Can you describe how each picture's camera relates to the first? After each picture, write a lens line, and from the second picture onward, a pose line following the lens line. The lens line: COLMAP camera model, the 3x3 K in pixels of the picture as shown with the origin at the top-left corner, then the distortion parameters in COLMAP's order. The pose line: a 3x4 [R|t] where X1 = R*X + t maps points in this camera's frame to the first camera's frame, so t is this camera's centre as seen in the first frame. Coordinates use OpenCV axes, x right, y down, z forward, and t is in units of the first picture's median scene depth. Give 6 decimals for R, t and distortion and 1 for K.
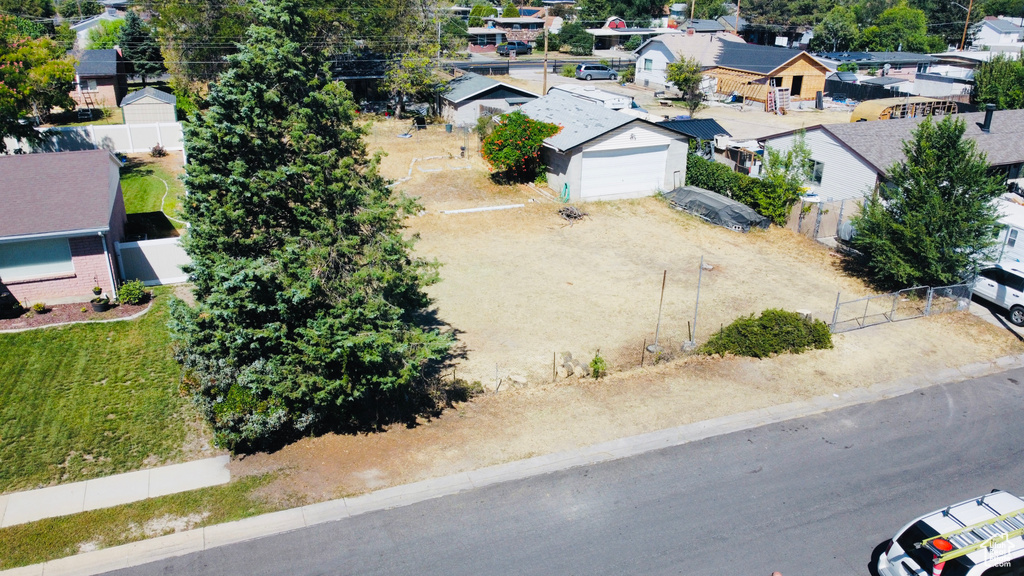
lens RADIAL K [[772.4, 0, 511.0], [0, 772.4, 290.5], [0, 0, 1]] dist [0.008527, -0.012631]
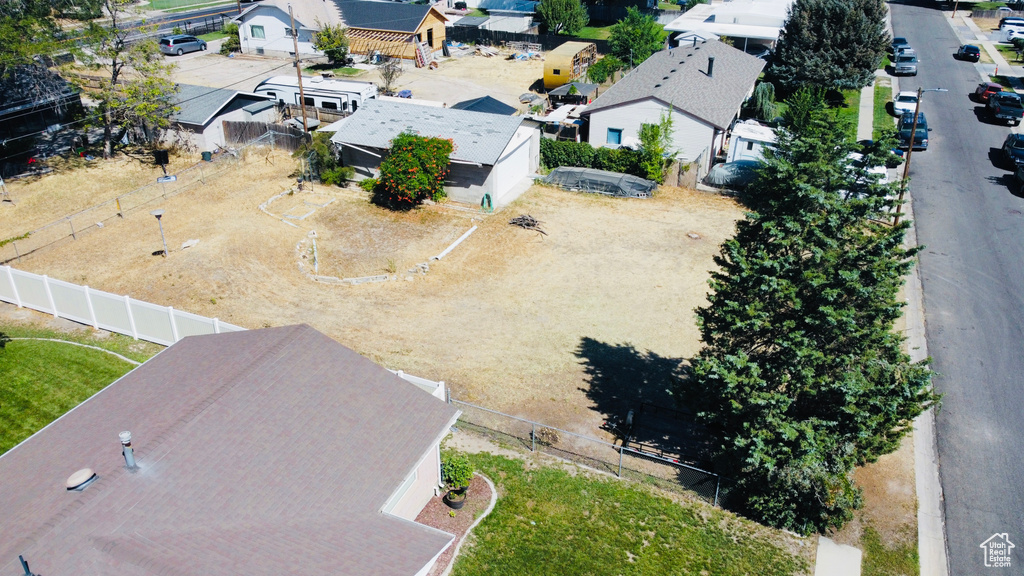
lens RADIAL K [[772.4, 0, 506.8], [0, 772.4, 291.8], [0, 0, 1]] dist [0.008527, -0.012631]
pose [[0.711152, -0.339433, 0.615668, -0.637926], [0.268295, 0.940479, 0.208605, -0.242610], [-0.649831, 0.016831, 0.759892, 0.220153]]
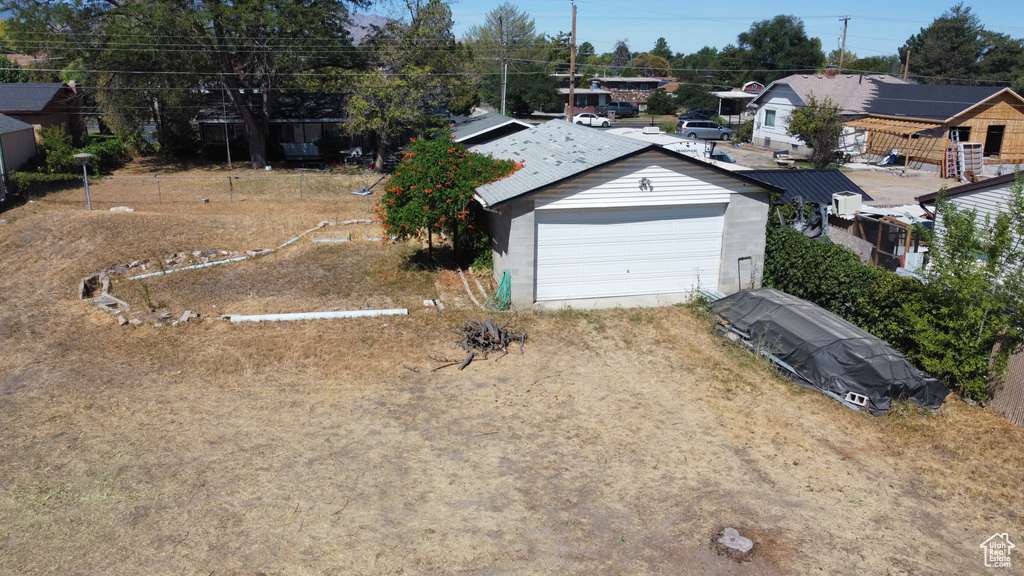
lens RADIAL K [[772.4, 0, 511.1], [0, 772.4, 291.3], [0, 0, 1]] dist [0.008527, -0.012631]
pose [[0.980206, 0.048237, -0.192012, 0.186702], [-0.068340, 0.992689, -0.099489, -0.082798], [0.185809, 0.110642, 0.976337, 0.555441]]
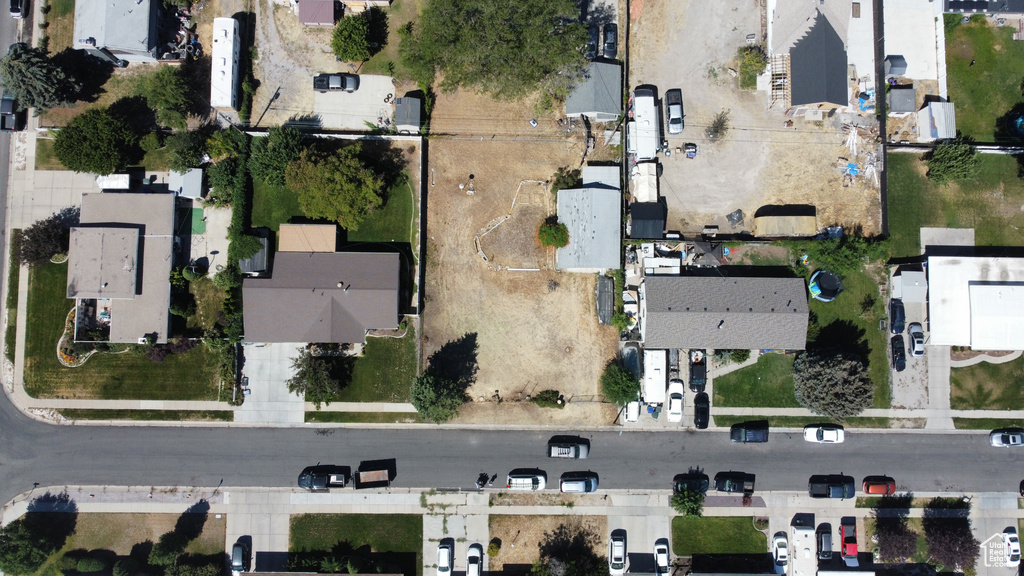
lens RADIAL K [[772.4, 0, 511.7], [0, 772.4, 283.5], [0, 0, 1]] dist [0.008527, -0.012631]
pose [[0.920888, 0.389194, -0.022204, 0.006278], [-0.156713, 0.421756, 0.893064, -2.509110], [0.356939, -0.818932, 0.449382, -0.243007]]
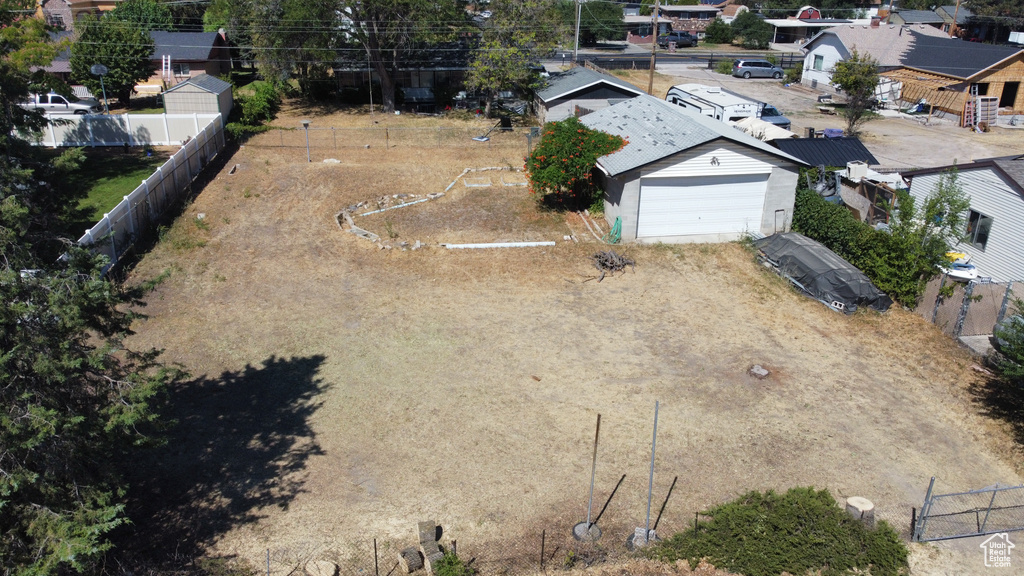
lens RADIAL K [[772.4, 0, 512.5], [0, 772.4, 290.5], [0, 0, 1]] dist [0.008527, -0.012631]
pose [[0.967889, 0.094199, -0.233061, 0.167989], [-0.091473, 0.995553, 0.022506, -0.081434], [0.234145, -0.000464, 0.972202, 0.257933]]
